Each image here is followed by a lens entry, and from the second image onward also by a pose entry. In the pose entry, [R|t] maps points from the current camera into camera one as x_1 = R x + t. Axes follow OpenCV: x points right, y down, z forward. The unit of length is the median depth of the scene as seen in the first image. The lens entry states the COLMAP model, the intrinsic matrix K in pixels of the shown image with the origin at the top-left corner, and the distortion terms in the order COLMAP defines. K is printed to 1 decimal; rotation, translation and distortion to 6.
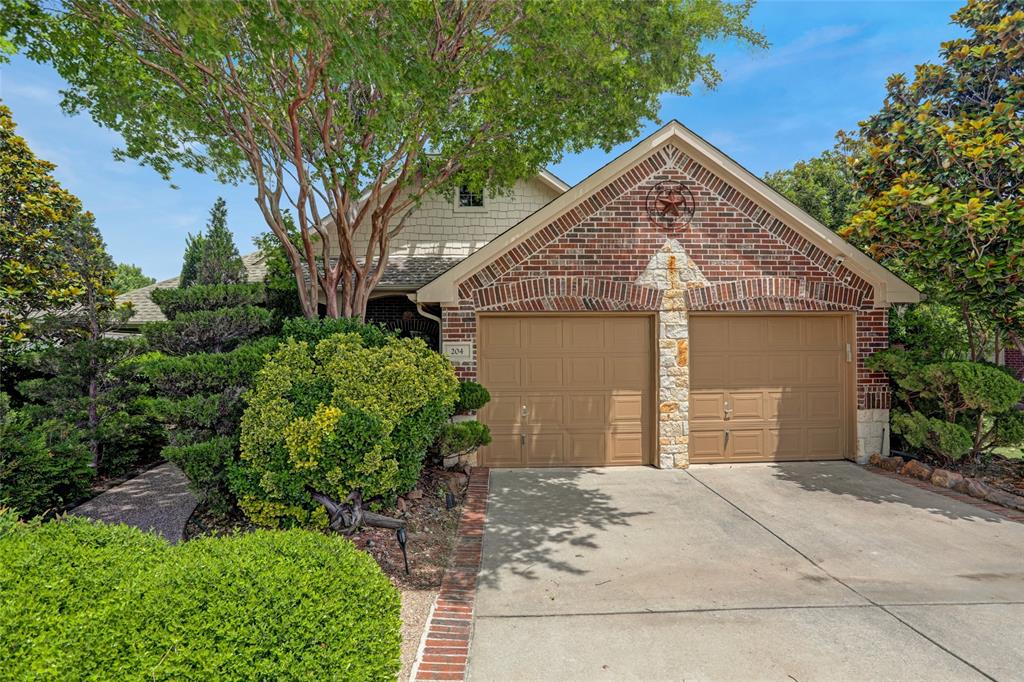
lens RADIAL K [[492.5, 0, 507.6], [0, 492.5, 353.4], [0, 0, 1]] dist [-0.012350, 0.000707]
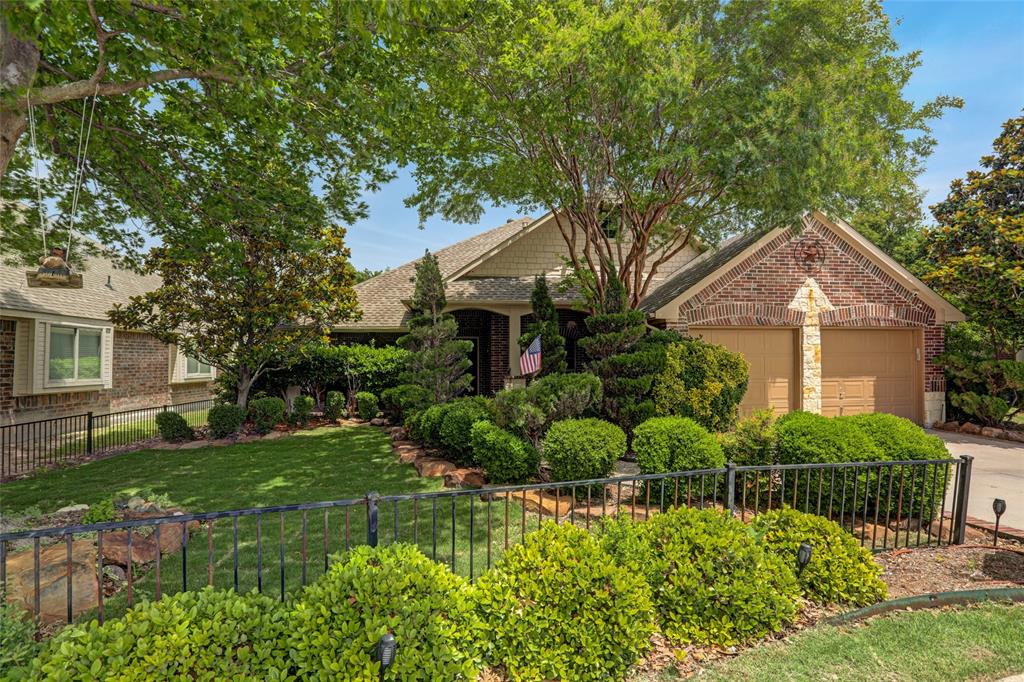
lens RADIAL K [[501.4, 0, 512.4], [0, 501.4, 350.8], [0, 0, 1]] dist [-0.003662, -0.000034]
pose [[0.996767, 0.005147, 0.080181, -0.693459], [-0.004478, 0.999954, -0.008525, 0.006351], [-0.080221, 0.008138, 0.996744, -0.447038]]
